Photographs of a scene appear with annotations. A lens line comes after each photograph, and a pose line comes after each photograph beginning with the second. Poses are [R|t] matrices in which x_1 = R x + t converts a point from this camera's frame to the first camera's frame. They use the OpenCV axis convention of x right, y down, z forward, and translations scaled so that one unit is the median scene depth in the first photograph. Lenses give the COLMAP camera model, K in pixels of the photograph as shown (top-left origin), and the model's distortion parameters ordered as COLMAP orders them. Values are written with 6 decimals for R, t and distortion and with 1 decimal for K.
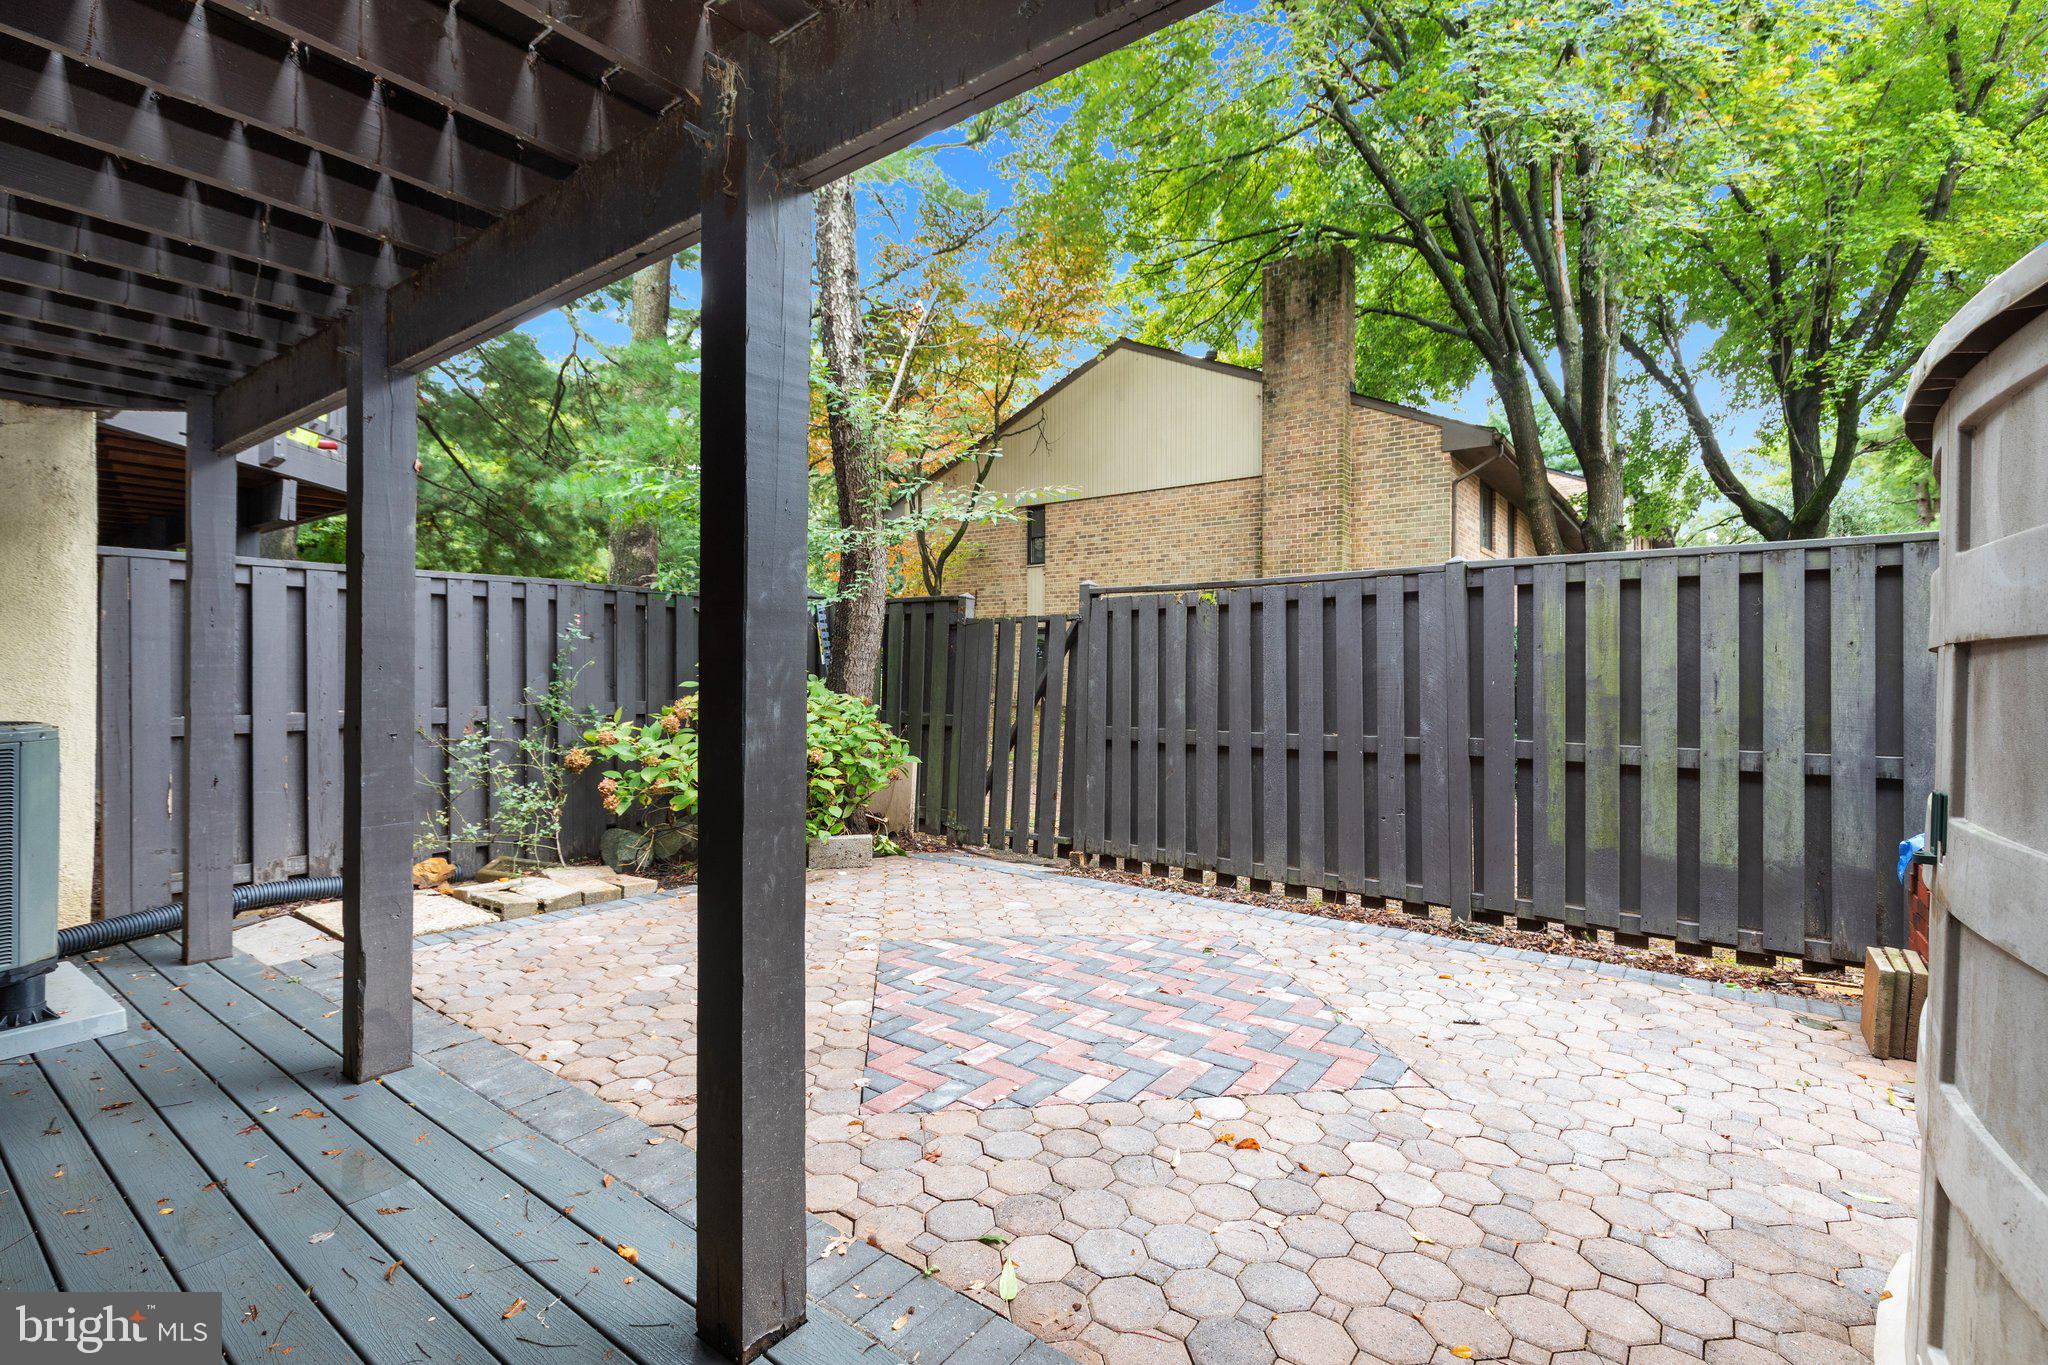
lens RADIAL K [[907.4, 0, 1045.3], [0, 907.4, 677.1], [0, 0, 1]] dist [-0.003219, -0.000454]
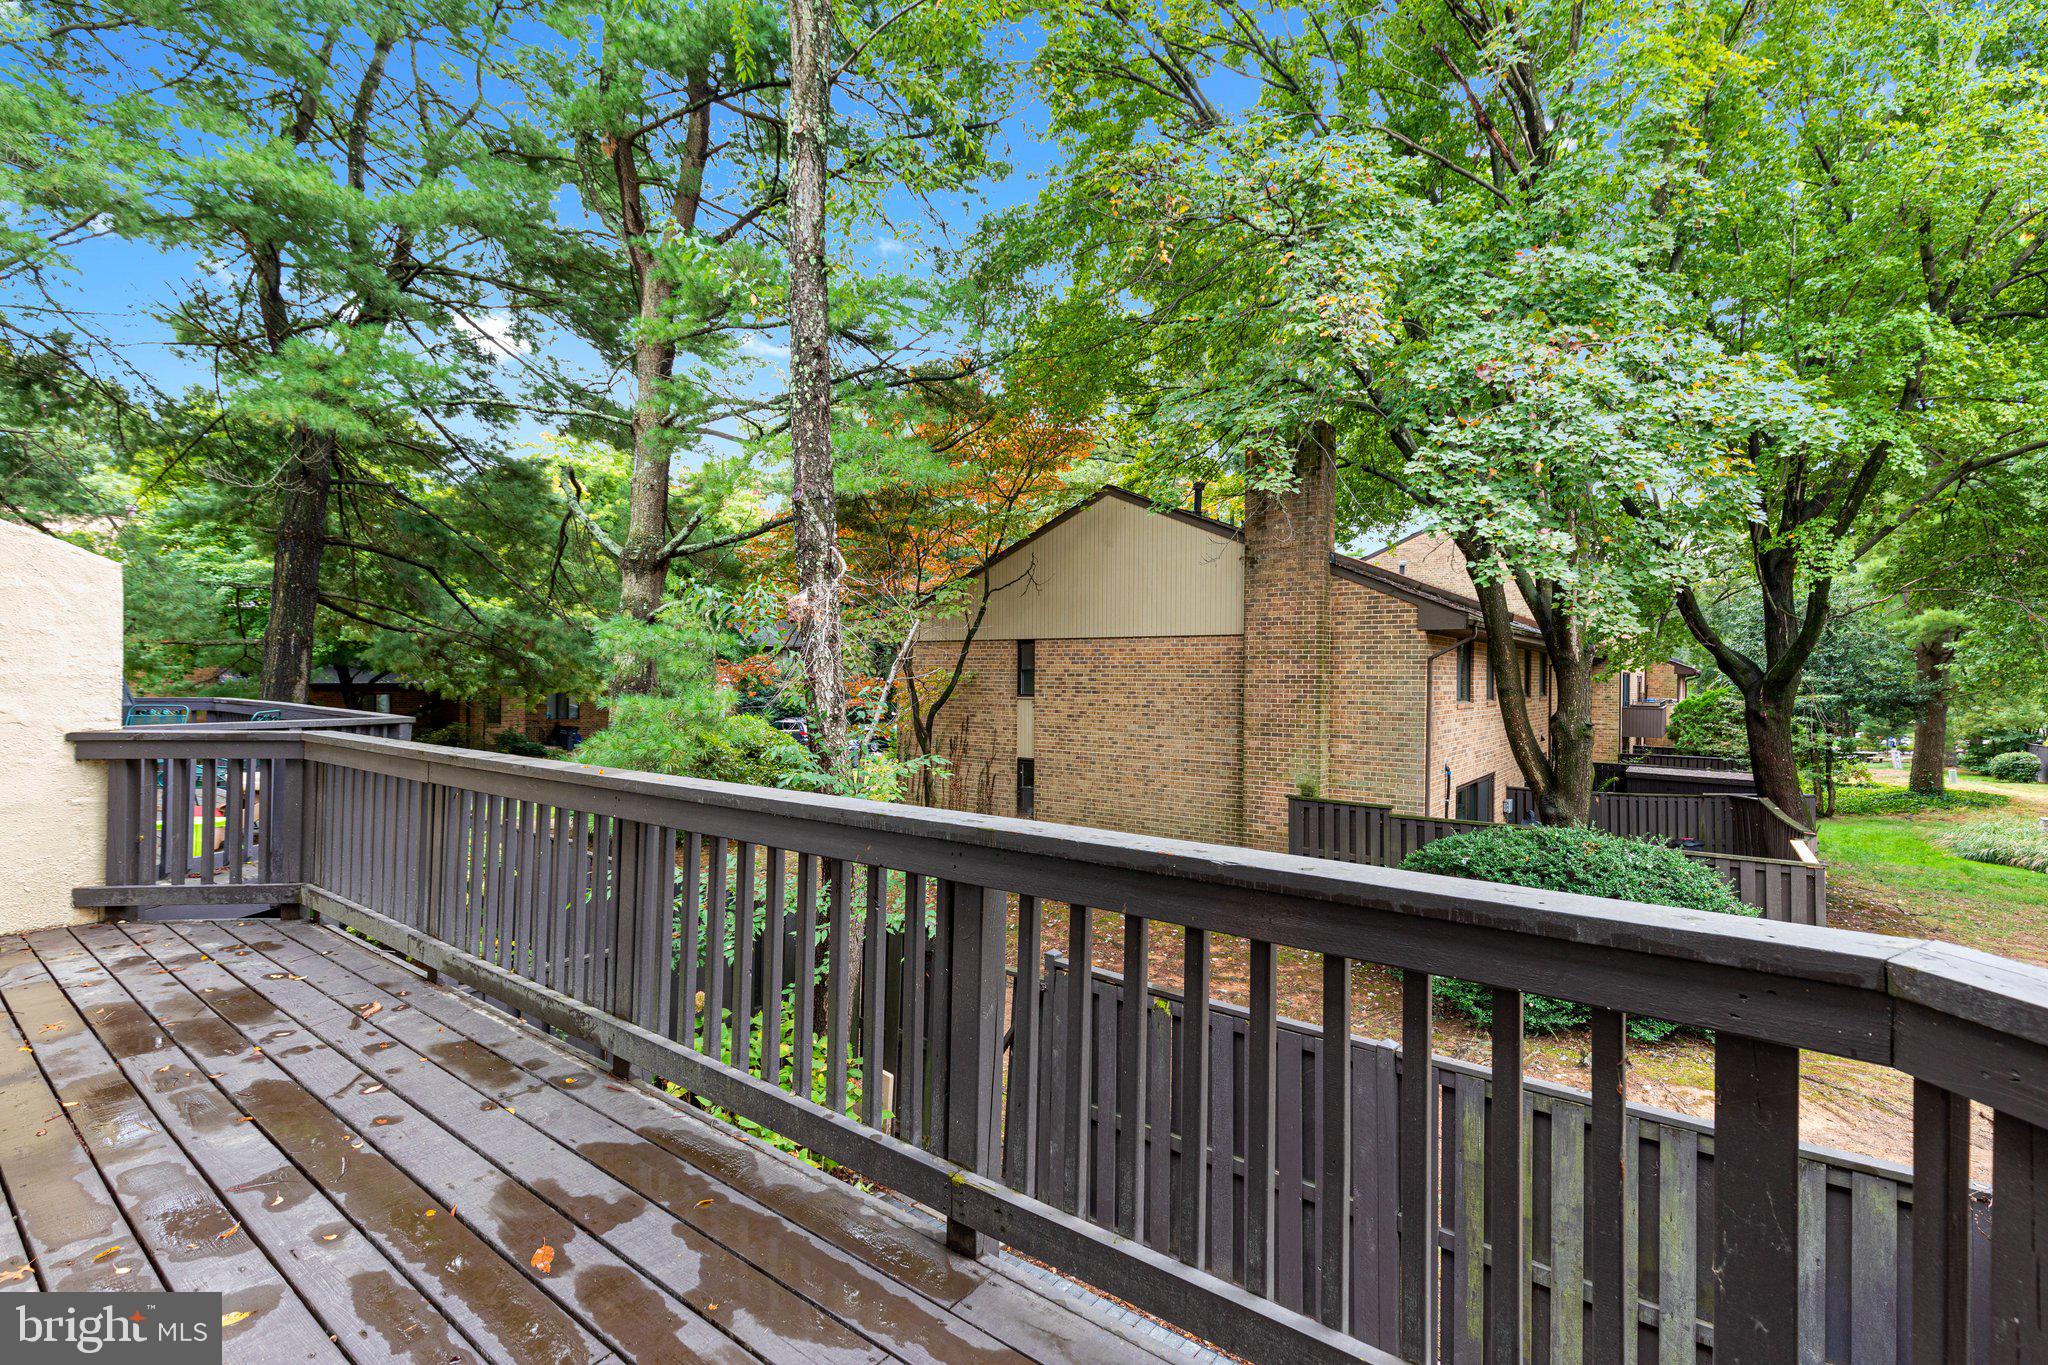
lens RADIAL K [[907.4, 0, 1040.1], [0, 907.4, 654.9], [0, 0, 1]] dist [-0.003219, -0.000454]
pose [[0.999951, 0.007190, -0.006770, 0.015746], [-0.007333, 0.999747, -0.021264, -0.182180], [0.006615, 0.021313, 0.999751, -0.026398]]
